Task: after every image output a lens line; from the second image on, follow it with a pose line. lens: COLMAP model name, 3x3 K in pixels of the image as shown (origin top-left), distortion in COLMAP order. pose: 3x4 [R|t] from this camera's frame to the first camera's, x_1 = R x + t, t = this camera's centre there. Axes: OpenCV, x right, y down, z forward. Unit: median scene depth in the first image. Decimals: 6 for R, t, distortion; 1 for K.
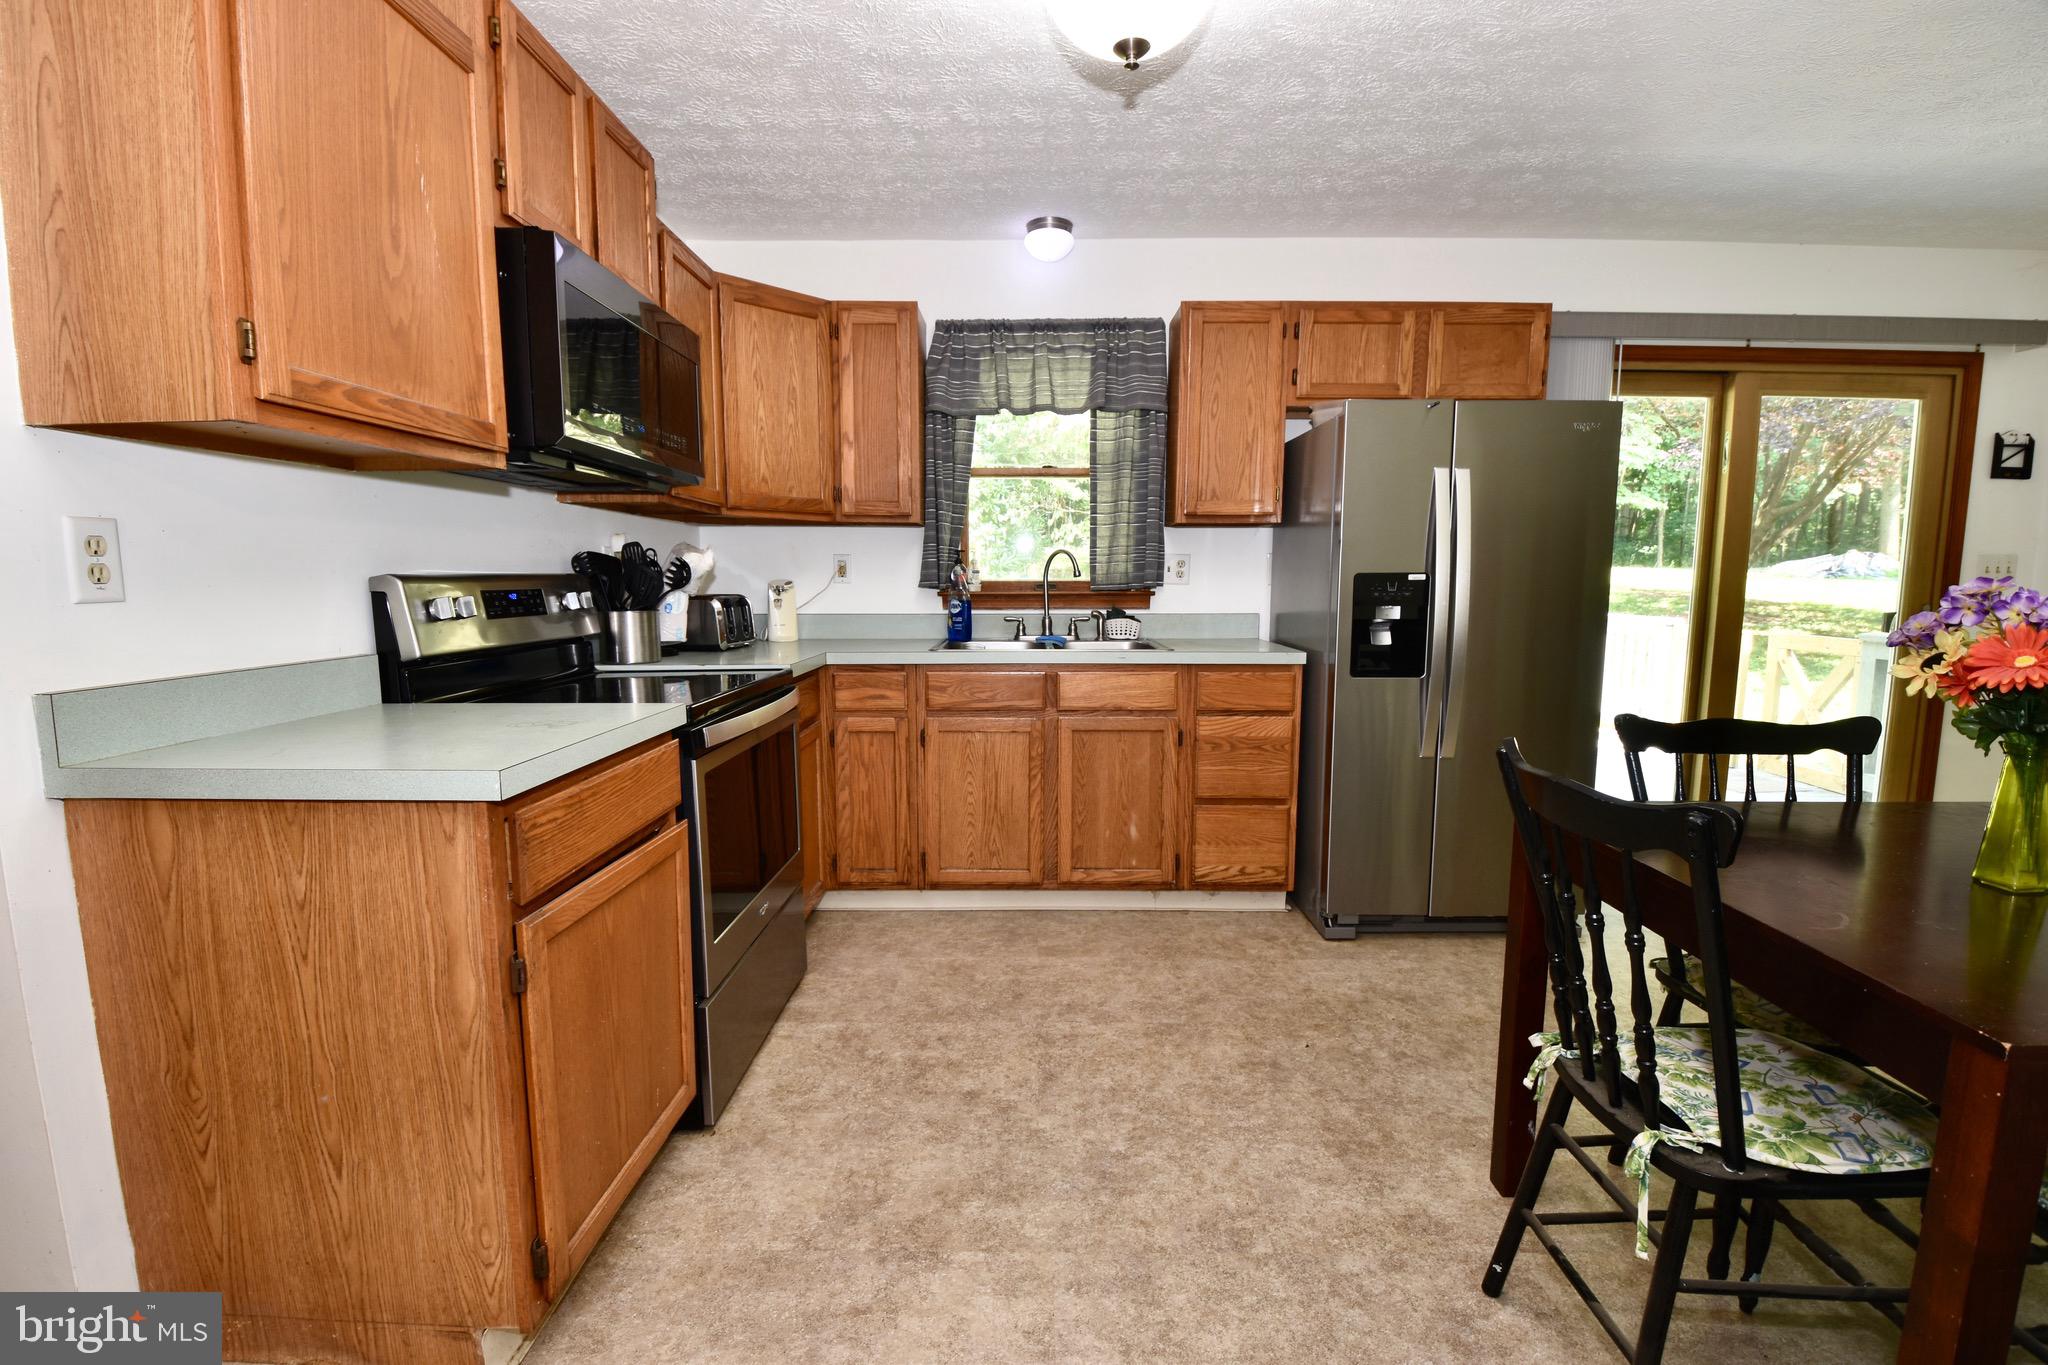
lens RADIAL K [[895.2, 0, 1024.0], [0, 895.2, 682.5], [0, 0, 1]] dist [0.017012, -0.025693]
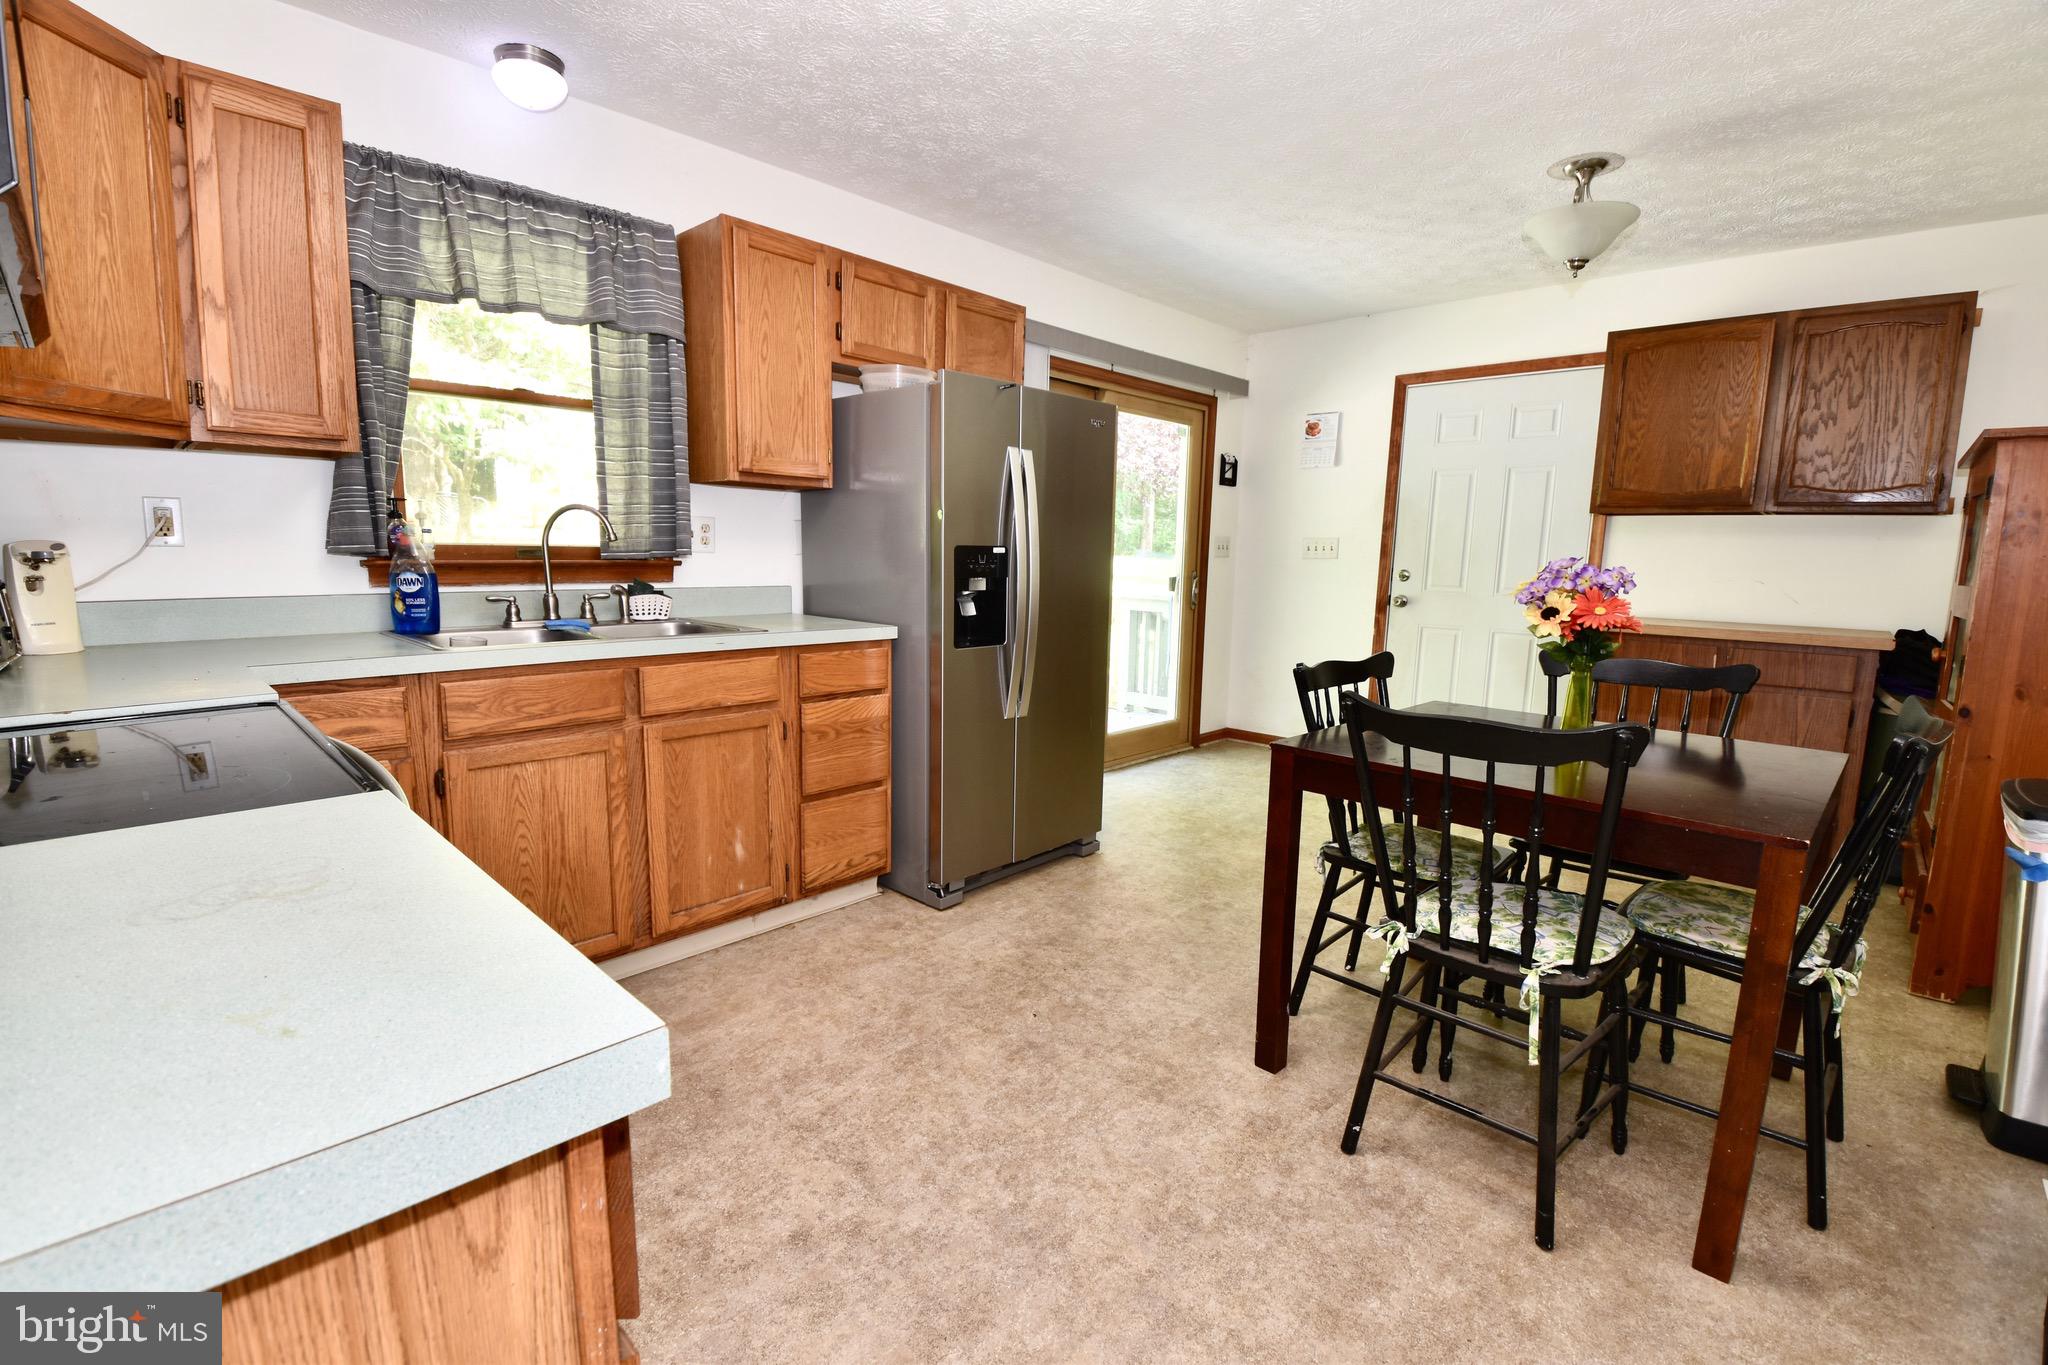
lens RADIAL K [[895.2, 0, 1024.0], [0, 895.2, 682.5], [0, 0, 1]] dist [0.017012, -0.025693]
pose [[0.688872, -0.094706, 0.718670, -0.273660], [0.067539, 0.995501, 0.066447, -0.026390], [-0.721730, 0.002765, 0.692170, 0.220108]]
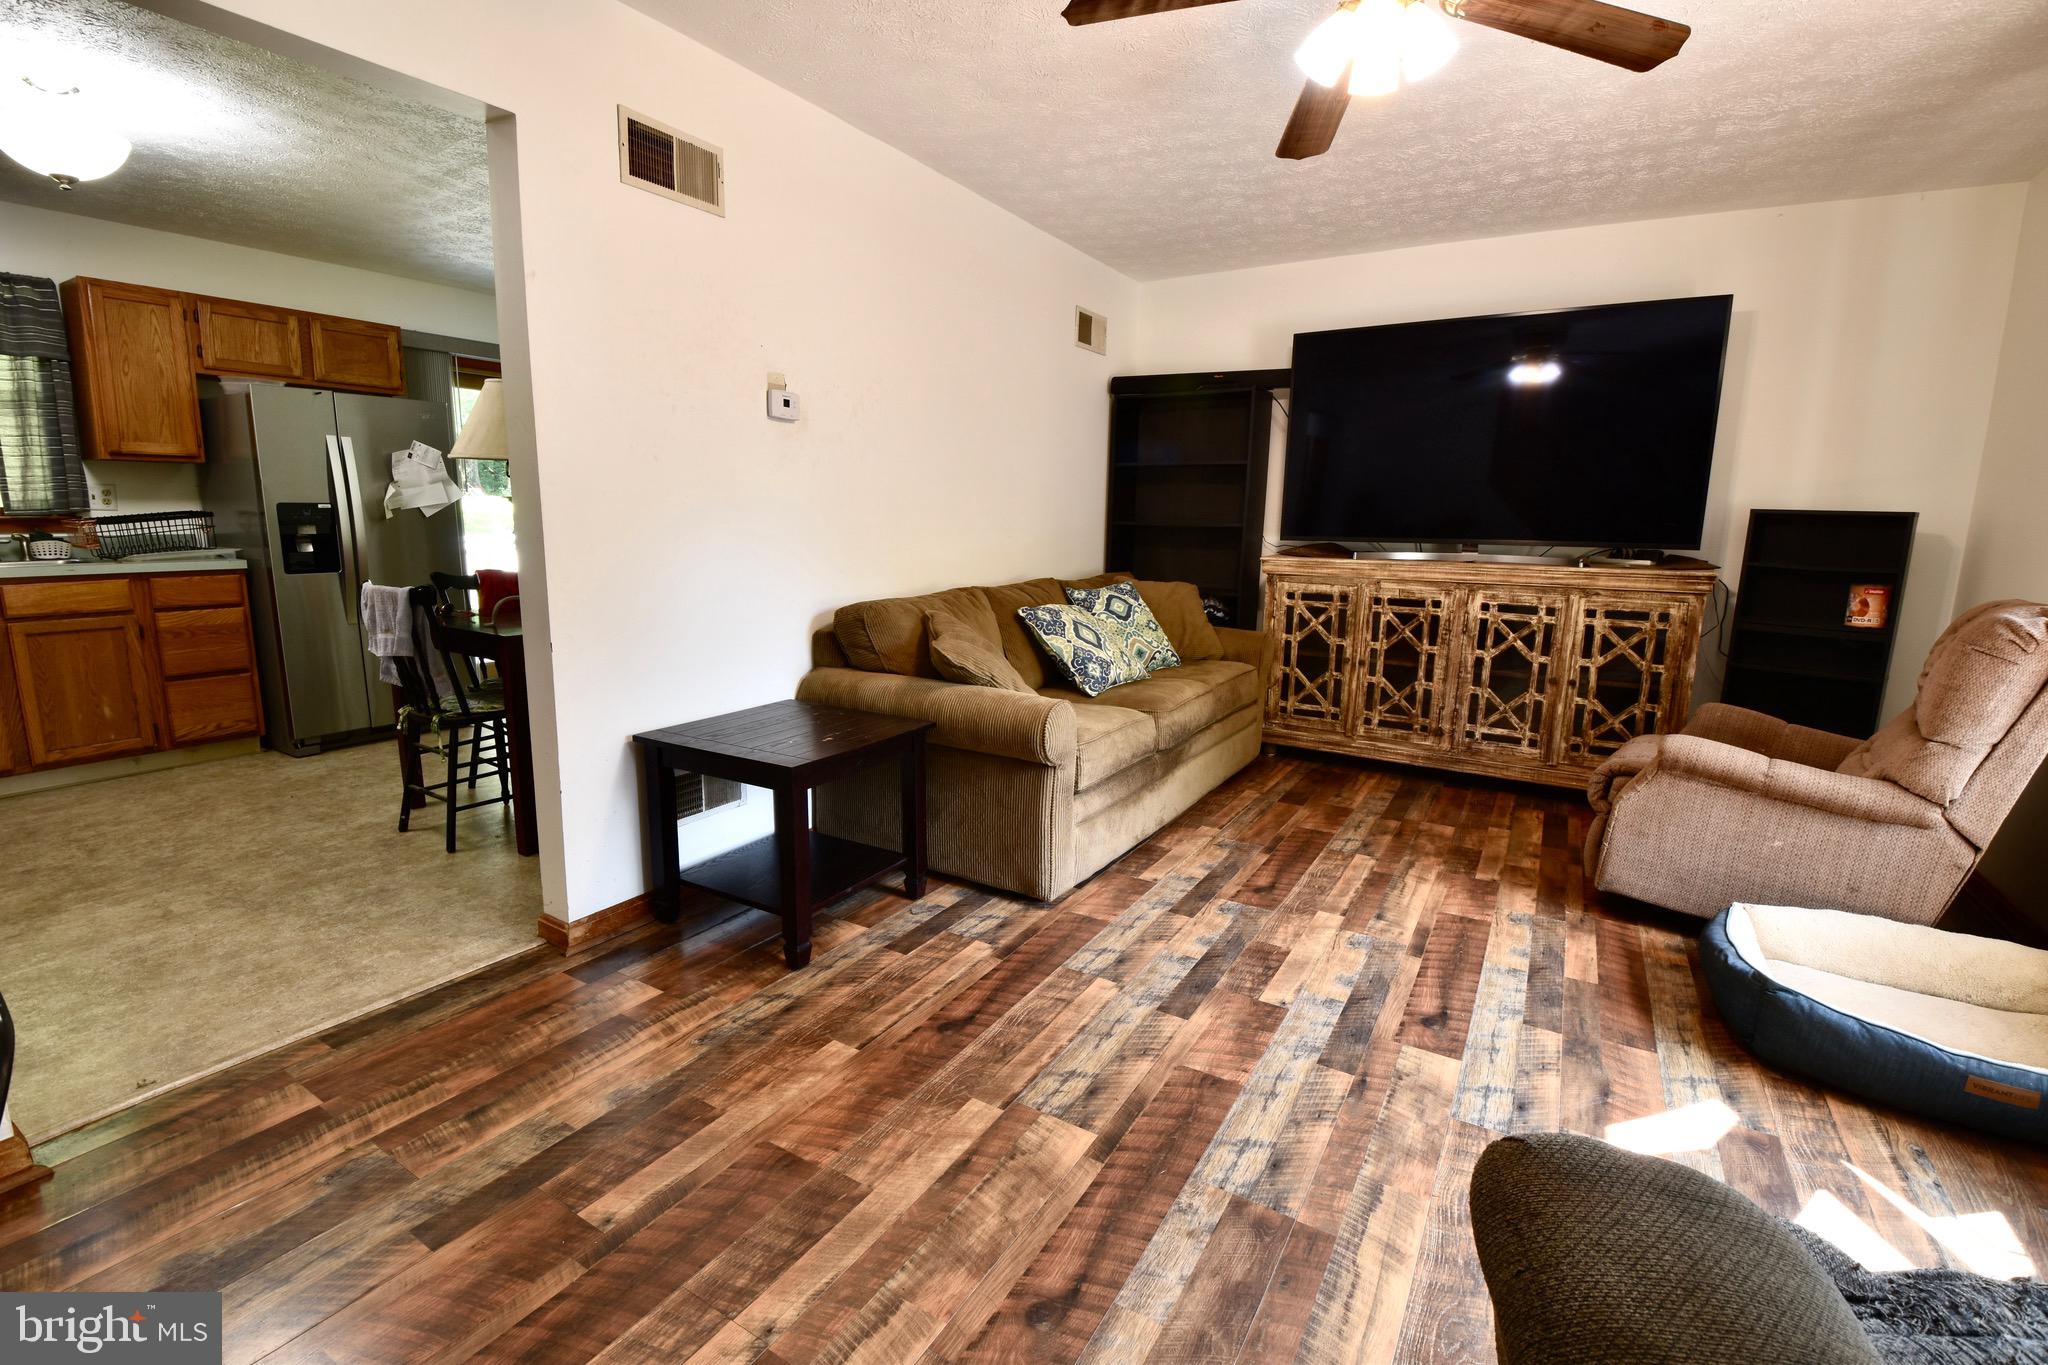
lens RADIAL K [[898.1, 0, 981.4], [0, 898.1, 680.3], [0, 0, 1]] dist [0.000287, -0.013015]
pose [[0.539422, -0.145291, 0.829406, -0.230364], [0.085175, 0.989364, 0.117916, 0.079630], [-0.837717, 0.007038, 0.546060, -0.664823]]
